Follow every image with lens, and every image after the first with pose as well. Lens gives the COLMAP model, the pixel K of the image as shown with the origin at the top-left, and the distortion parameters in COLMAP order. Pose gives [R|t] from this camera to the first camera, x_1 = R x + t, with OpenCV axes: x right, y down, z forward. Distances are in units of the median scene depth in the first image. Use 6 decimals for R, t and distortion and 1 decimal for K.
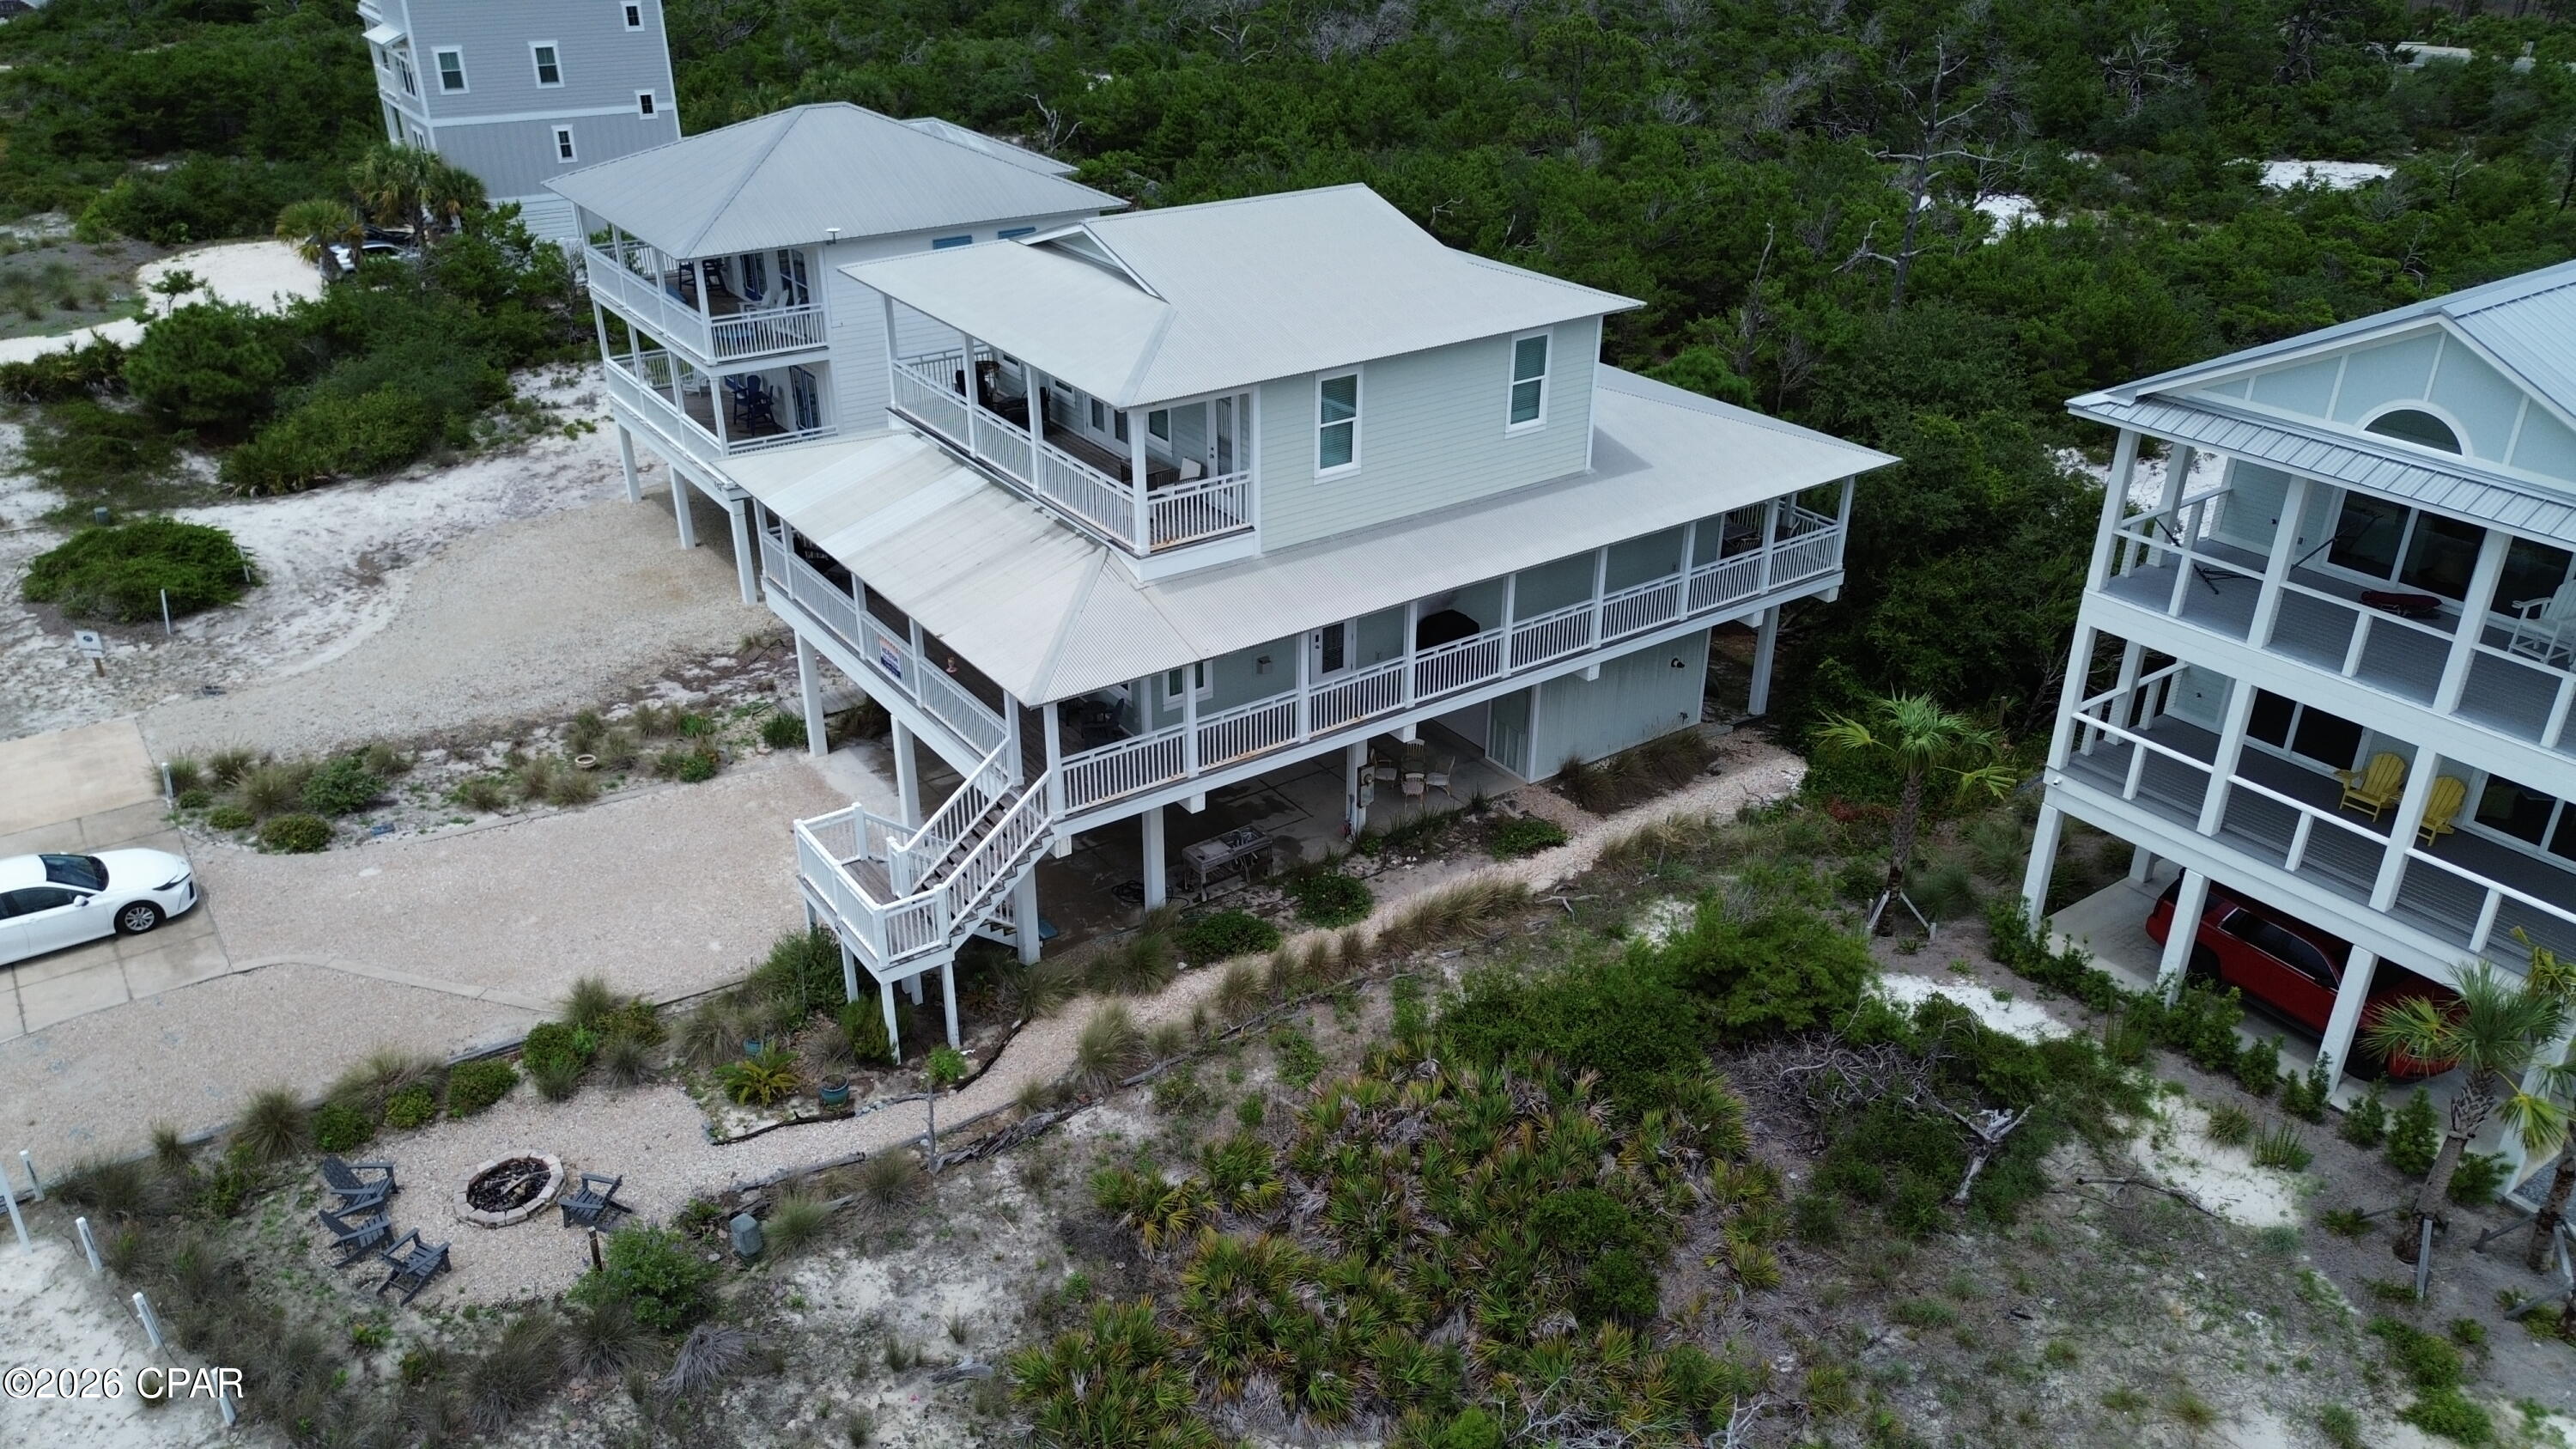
lens RADIAL K [[1837.6, 0, 1288.0], [0, 1837.6, 724.5], [0, 0, 1]] dist [0.049494, -0.000530]
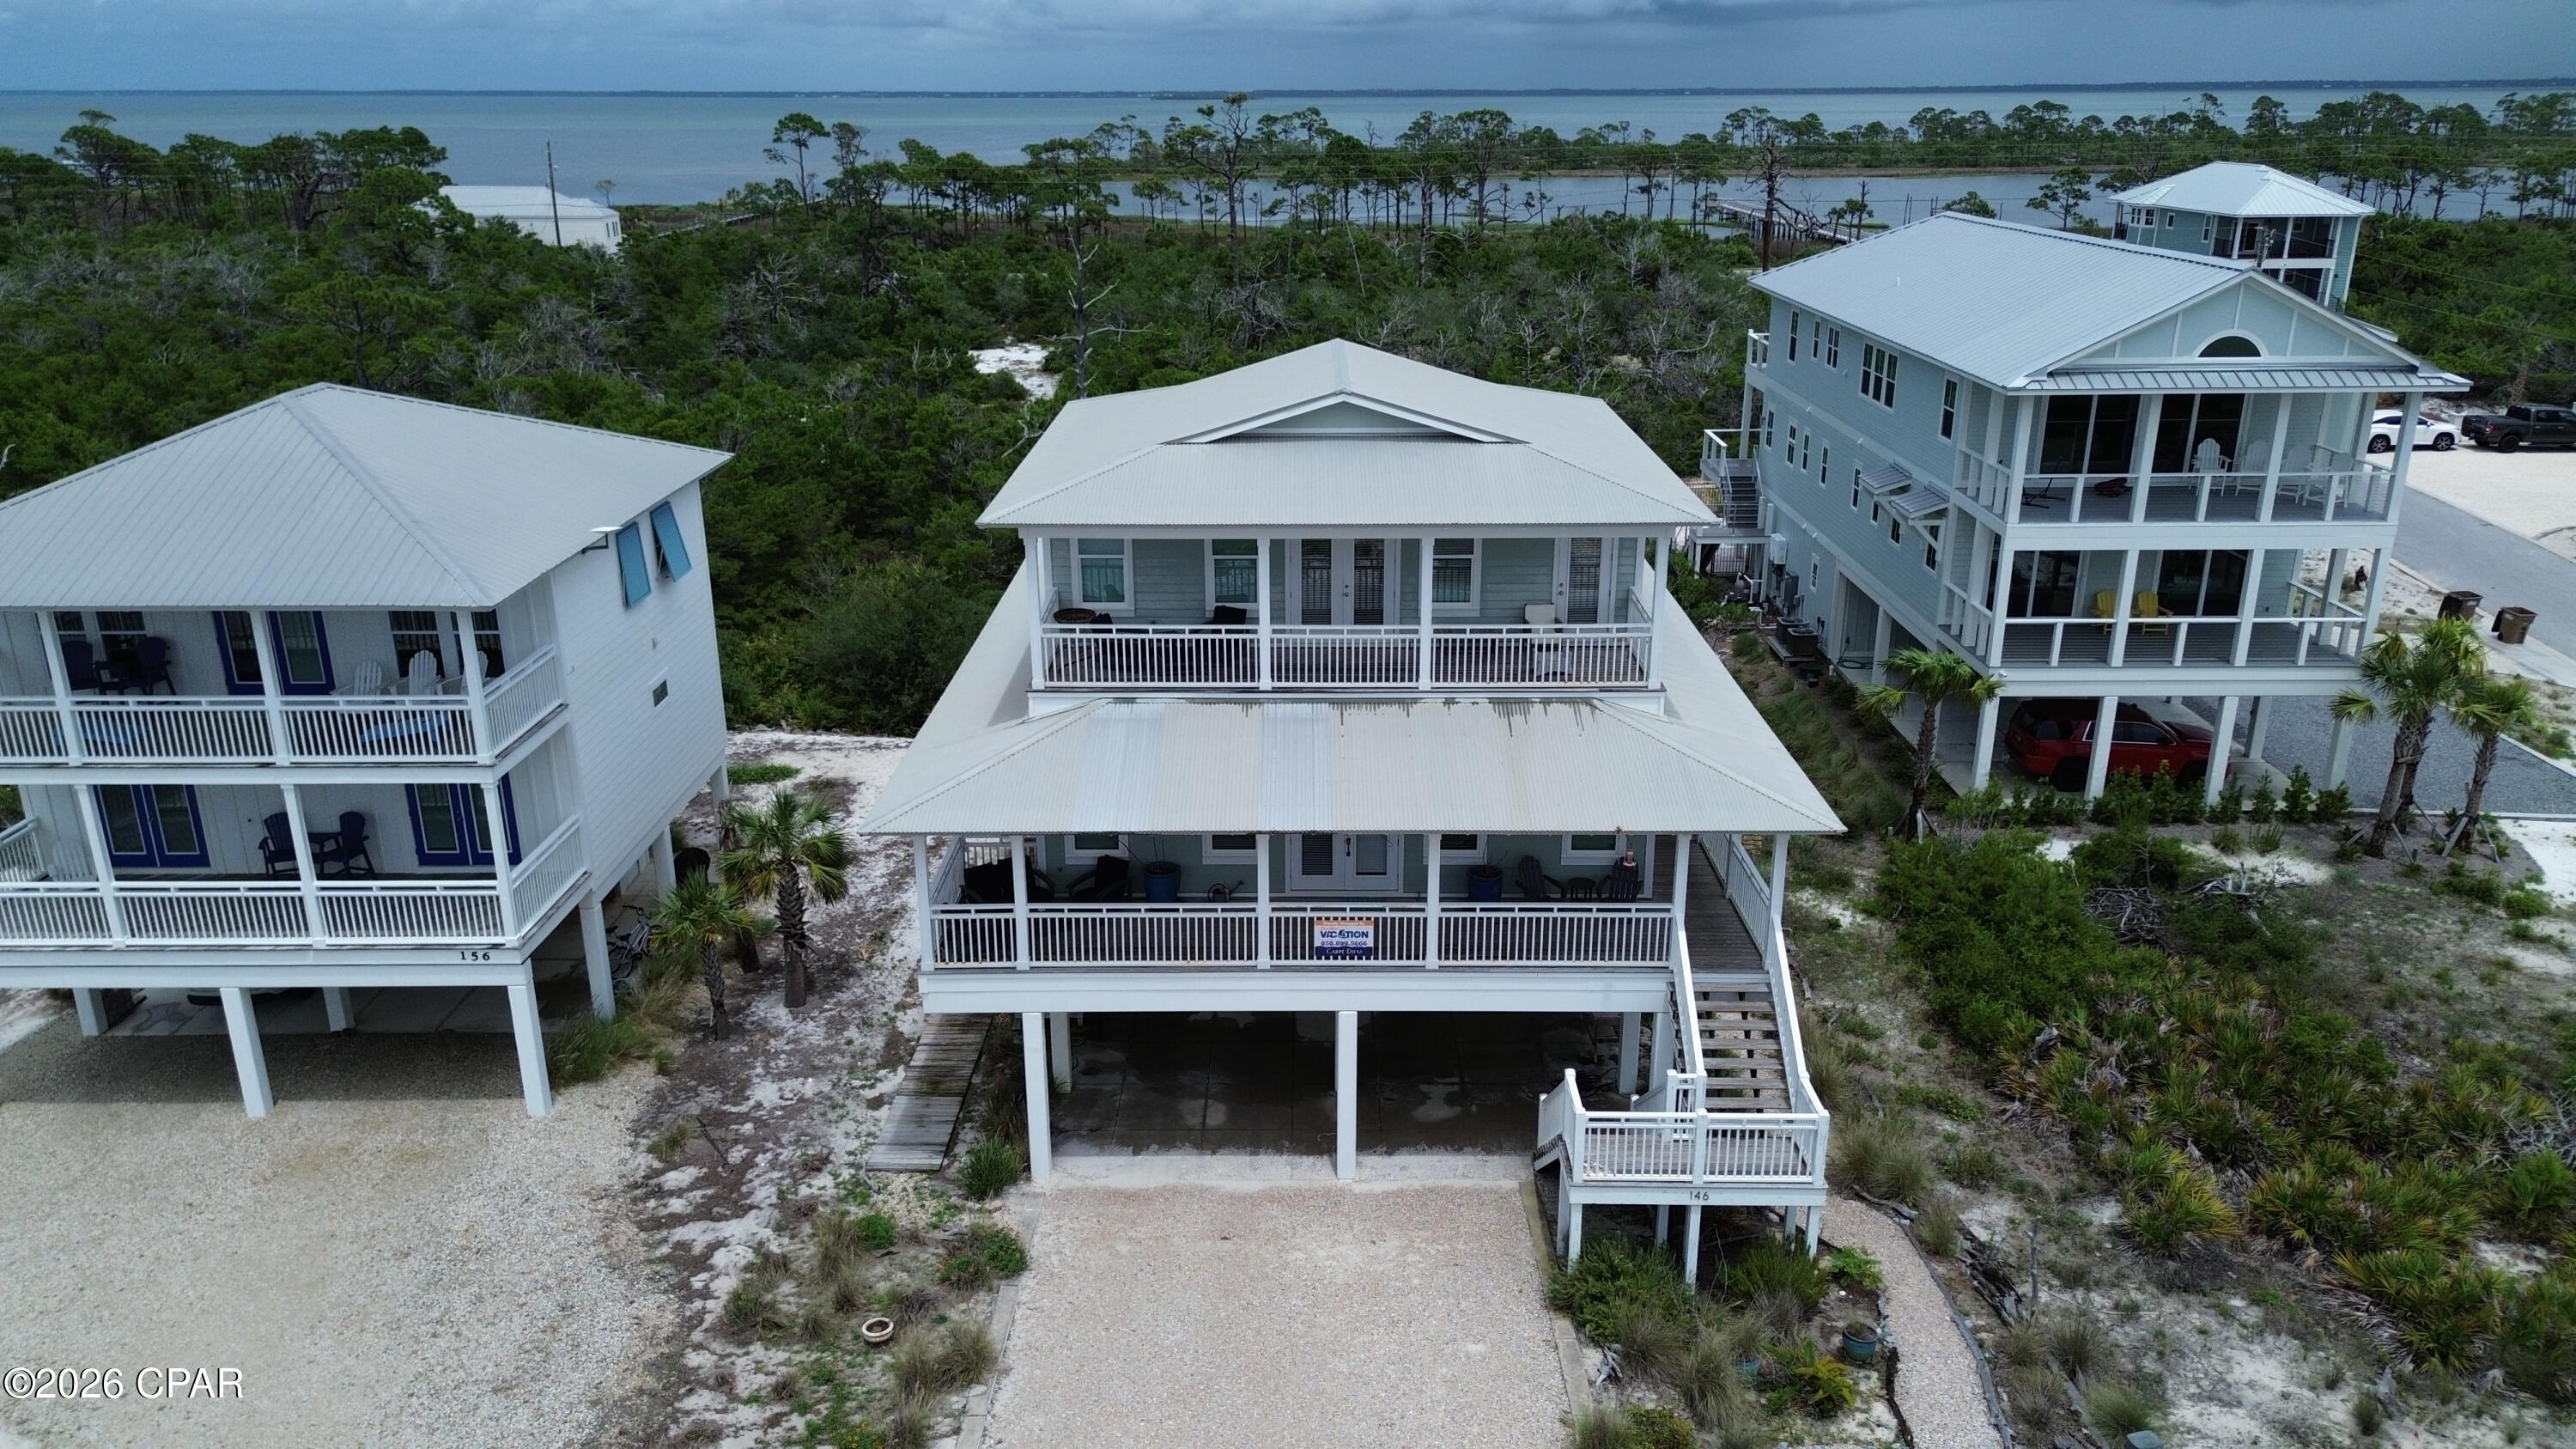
lens RADIAL K [[1837.6, 0, 1288.0], [0, 1837.6, 724.5], [0, 0, 1]] dist [0.049494, -0.000530]
pose [[0.577131, -0.269232, 0.770995, -0.768668], [0.373190, 0.926699, 0.044250, -0.156511], [-0.726394, 0.262190, 0.635302, 0.454539]]
